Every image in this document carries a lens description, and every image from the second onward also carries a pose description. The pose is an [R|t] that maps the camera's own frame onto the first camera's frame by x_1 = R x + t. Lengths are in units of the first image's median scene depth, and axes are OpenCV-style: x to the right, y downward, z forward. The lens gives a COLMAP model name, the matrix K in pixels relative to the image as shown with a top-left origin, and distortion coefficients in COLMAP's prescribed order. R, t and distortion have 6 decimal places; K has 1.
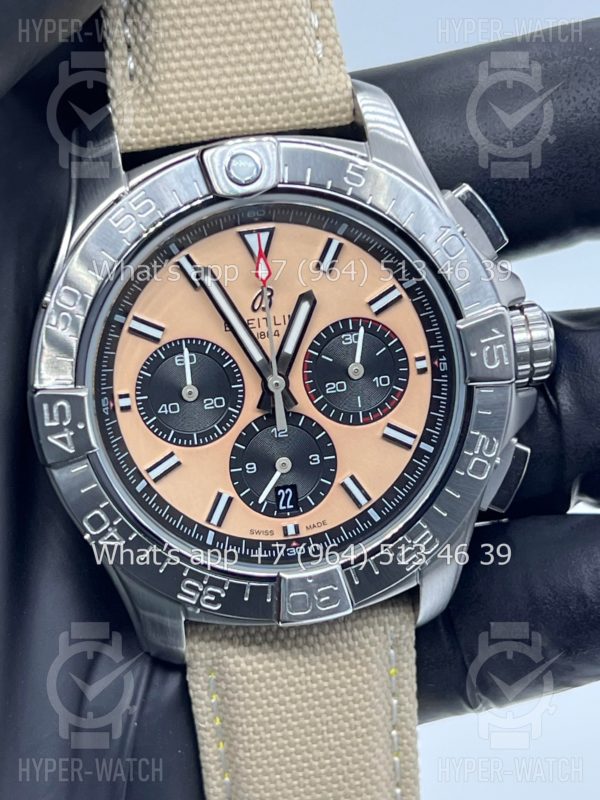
lens RADIAL K [[1936.3, 0, 300.0], [0, 1936.3, 400.0], [0, 0, 1]] dist [0.385886, 0.078921]
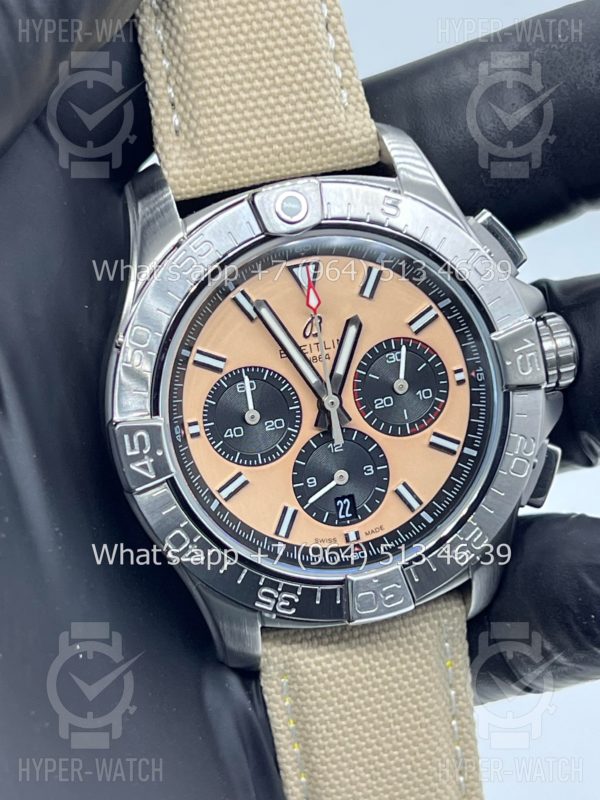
lens RADIAL K [[1936.3, 0, 300.0], [0, 1936.3, 400.0], [0, 0, 1]] dist [0.385886, 0.078921]
pose [[0.995912, -0.070249, 0.056780, -0.090556], [0.071936, 0.997009, -0.028237, 0.019458], [-0.054627, 0.032206, 0.997987, -0.086814]]
